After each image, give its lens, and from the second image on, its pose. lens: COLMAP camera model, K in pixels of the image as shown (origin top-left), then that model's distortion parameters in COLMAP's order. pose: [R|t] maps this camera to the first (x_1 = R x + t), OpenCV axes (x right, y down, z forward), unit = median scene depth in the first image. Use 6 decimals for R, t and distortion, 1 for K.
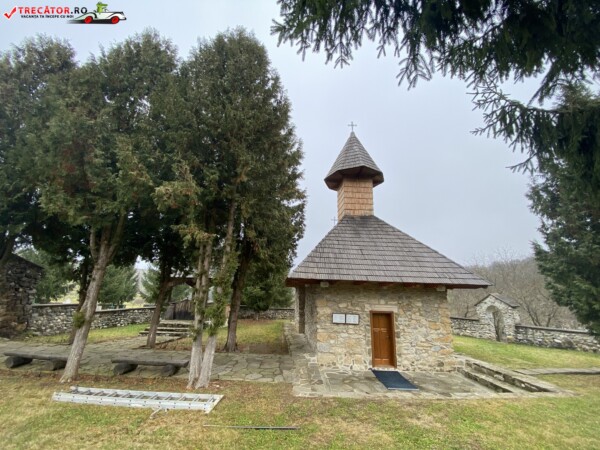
lens RADIAL K [[241.4, 0, 299.1], [0, 241.4, 224.5], [0, 0, 1]] dist [0.014706, -0.015255]
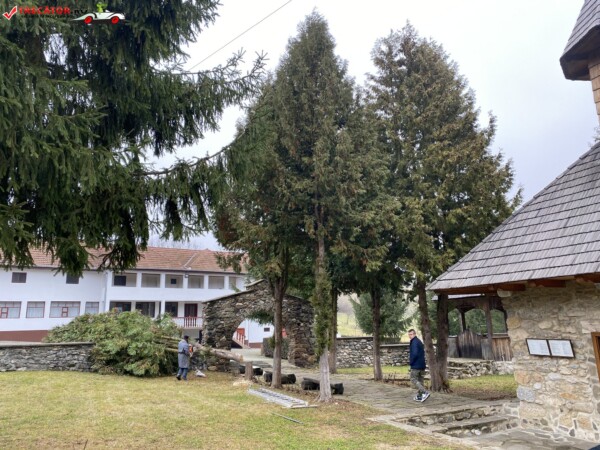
lens RADIAL K [[457.5, 0, 305.0], [0, 457.5, 220.9], [0, 0, 1]] dist [0.045949, -0.043491]
pose [[0.450698, -0.238633, -0.860189, 0.929100], [0.281594, 0.952414, -0.116676, 0.075624], [0.847099, -0.189639, 0.496448, 0.044239]]
